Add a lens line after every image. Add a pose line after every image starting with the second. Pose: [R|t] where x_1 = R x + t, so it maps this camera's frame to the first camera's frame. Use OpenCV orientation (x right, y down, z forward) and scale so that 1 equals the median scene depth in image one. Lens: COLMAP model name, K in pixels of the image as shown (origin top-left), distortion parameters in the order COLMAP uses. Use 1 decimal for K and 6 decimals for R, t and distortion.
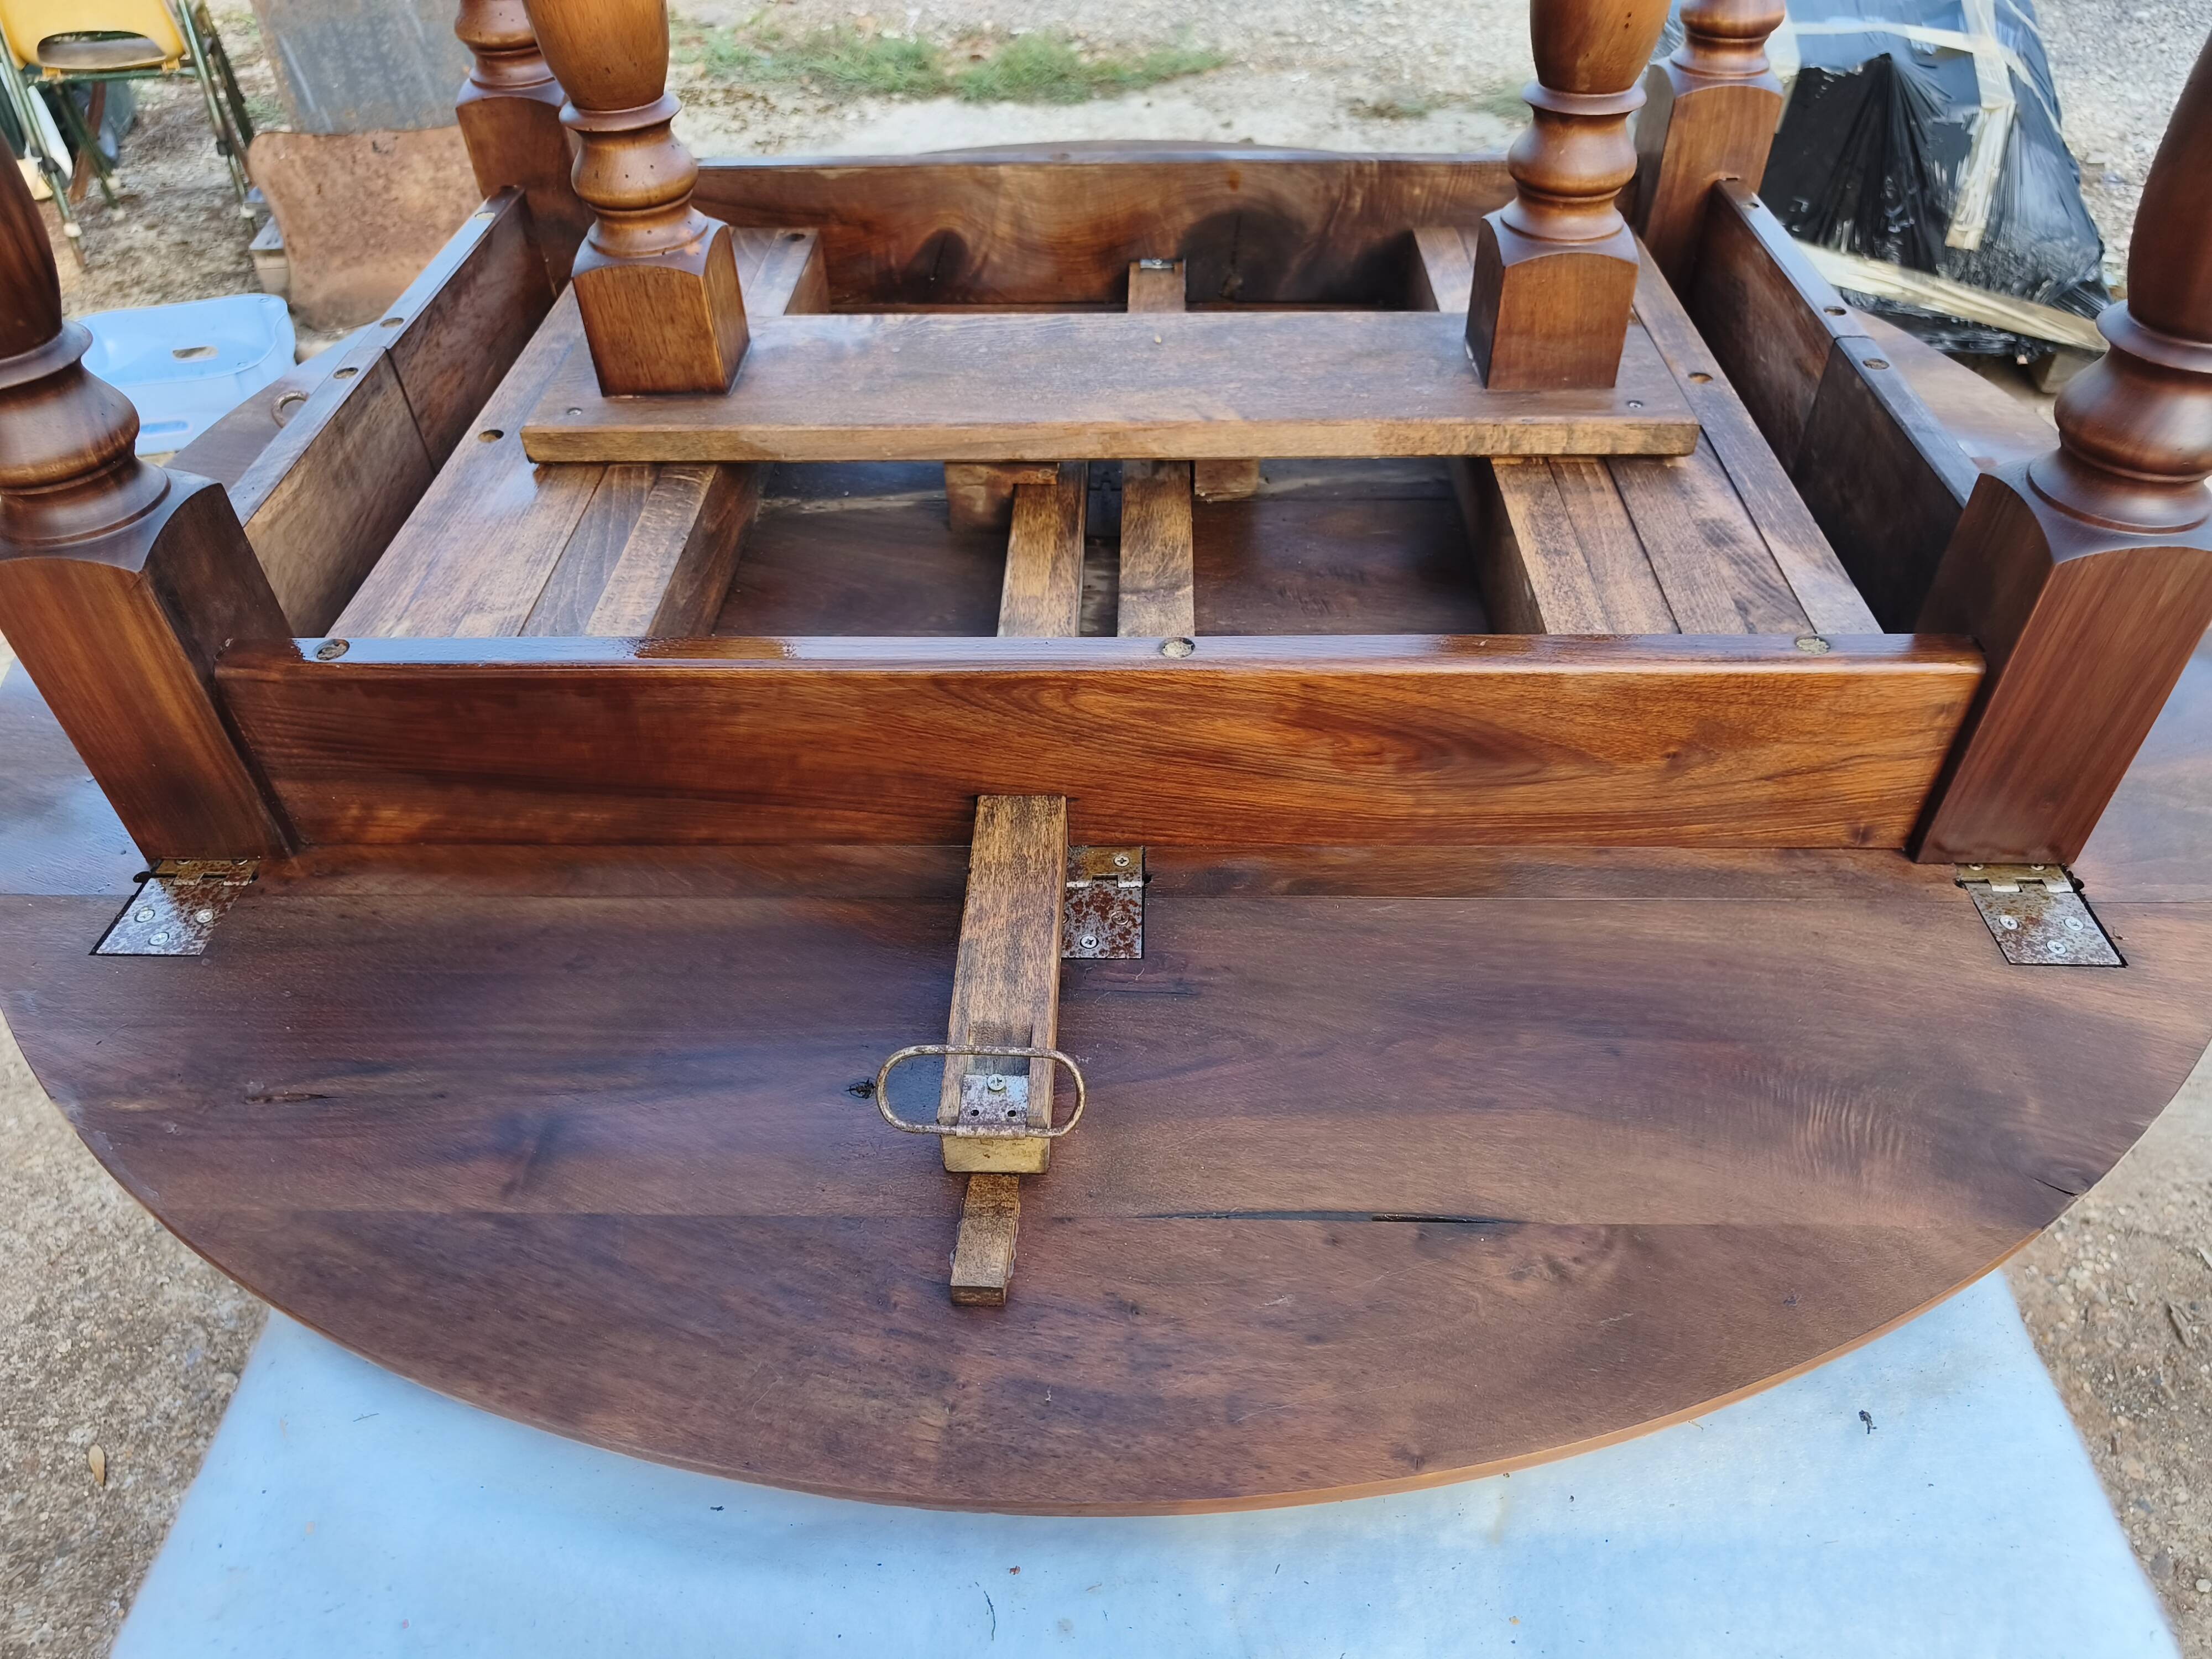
lens RADIAL K [[1489.0, 0, 1102.0], [0, 1489.0, 835.2], [0, 0, 1]] dist [0.039253, -0.105719]
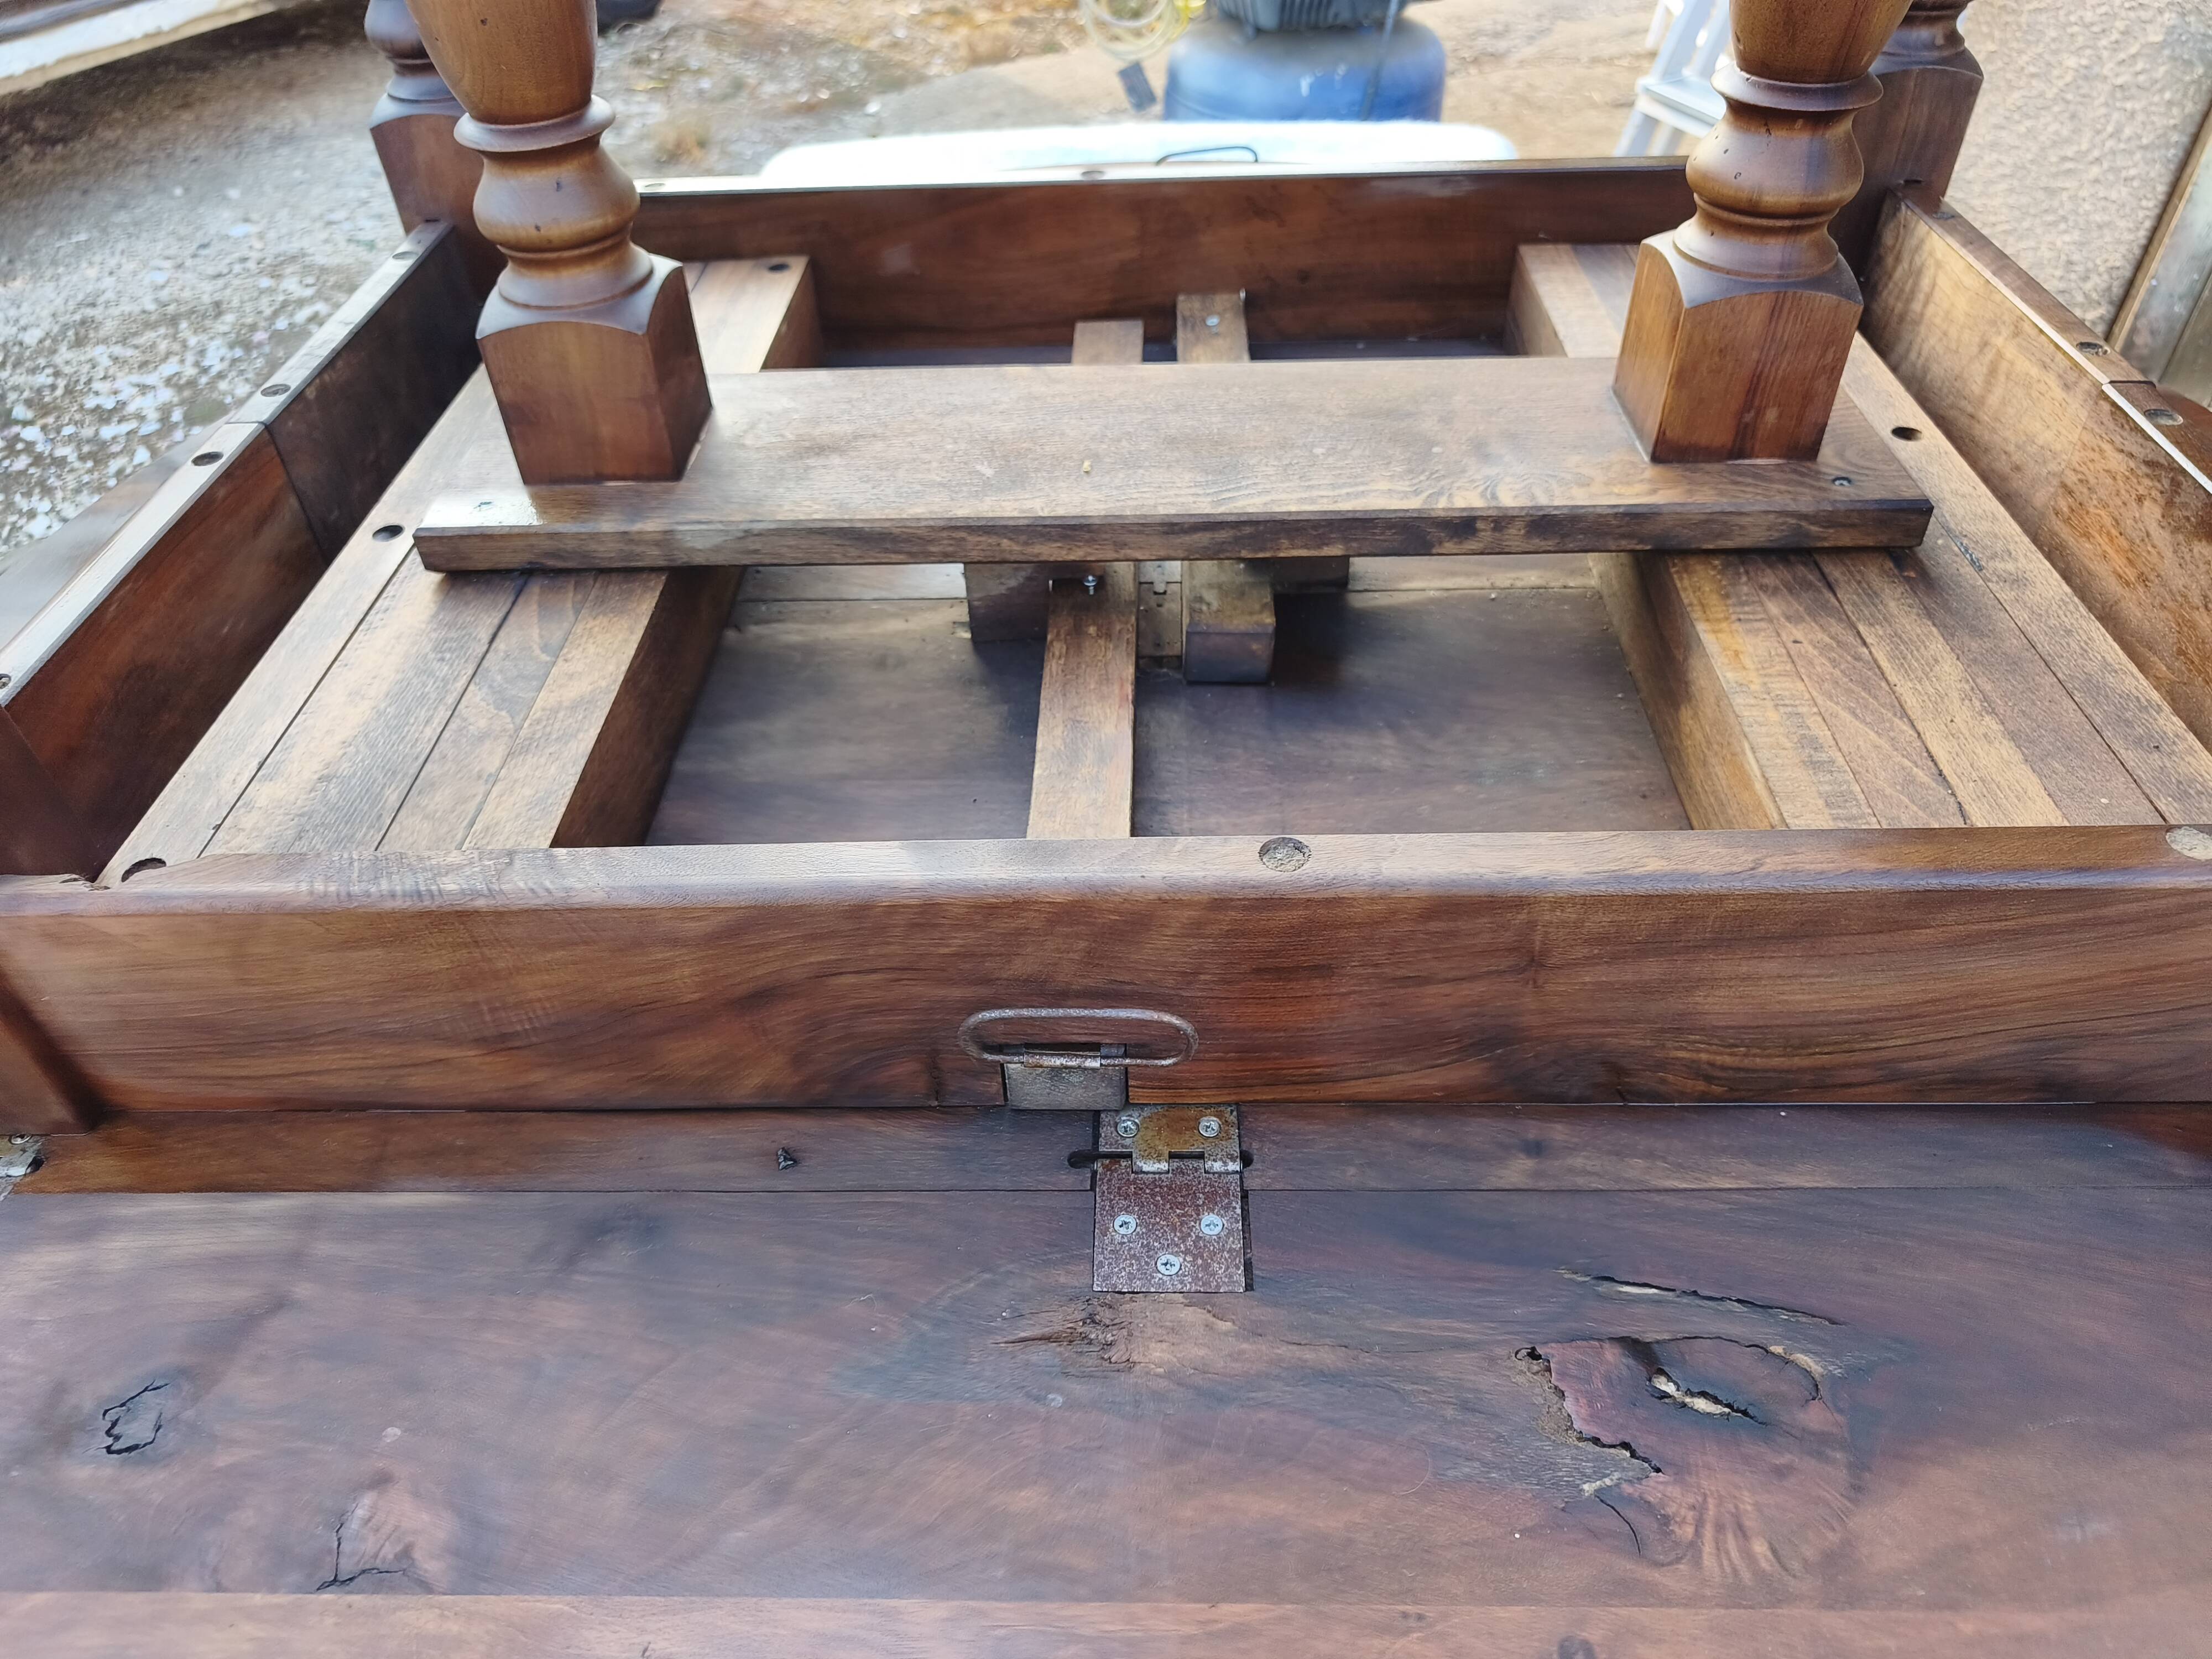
lens RADIAL K [[1530.5, 0, 1094.9], [0, 1530.5, 831.5], [0, 0, 1]] dist [-0.006199, -0.005004]
pose [[0.999755, -0.016179, -0.015091, -0.017782], [0.015976, 0.999782, -0.013475, -0.088336], [0.015306, 0.013231, 0.999795, 0.181623]]
